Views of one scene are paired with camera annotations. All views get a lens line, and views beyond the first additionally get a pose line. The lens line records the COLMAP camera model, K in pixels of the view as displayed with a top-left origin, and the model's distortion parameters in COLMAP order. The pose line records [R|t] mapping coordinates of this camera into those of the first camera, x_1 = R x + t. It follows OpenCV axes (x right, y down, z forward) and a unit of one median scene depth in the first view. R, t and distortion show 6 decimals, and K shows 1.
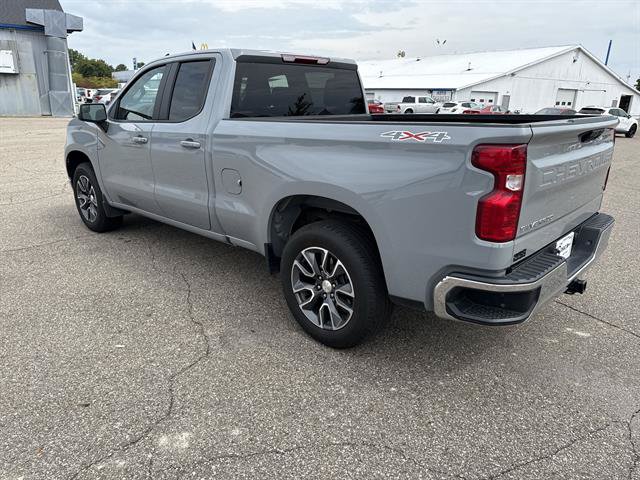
lens RADIAL K [[470.0, 0, 302.5], [0, 470.0, 242.8], [0, 0, 1]] dist [0.002031, -0.003636]
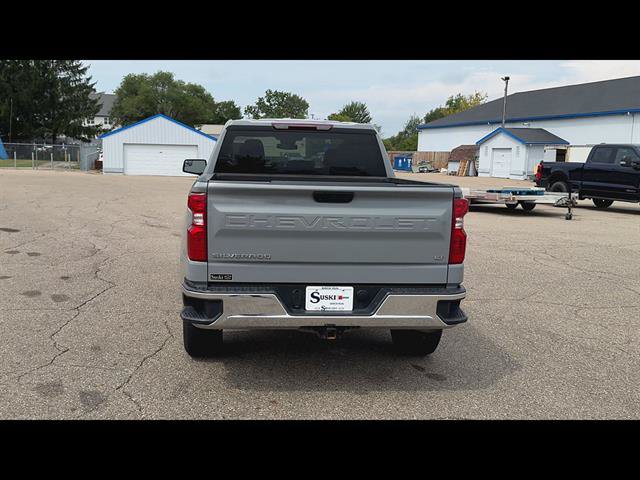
lens RADIAL K [[756.8, 0, 320.0], [0, 756.8, 240.0], [0, 0, 1]] dist [0.018068, 0.011794]
pose [[0.740022, 0.082169, -0.667545, 1.515001], [-0.197633, 0.975260, -0.099044, 0.058942], [0.642891, 0.205224, 0.737953, -0.294190]]
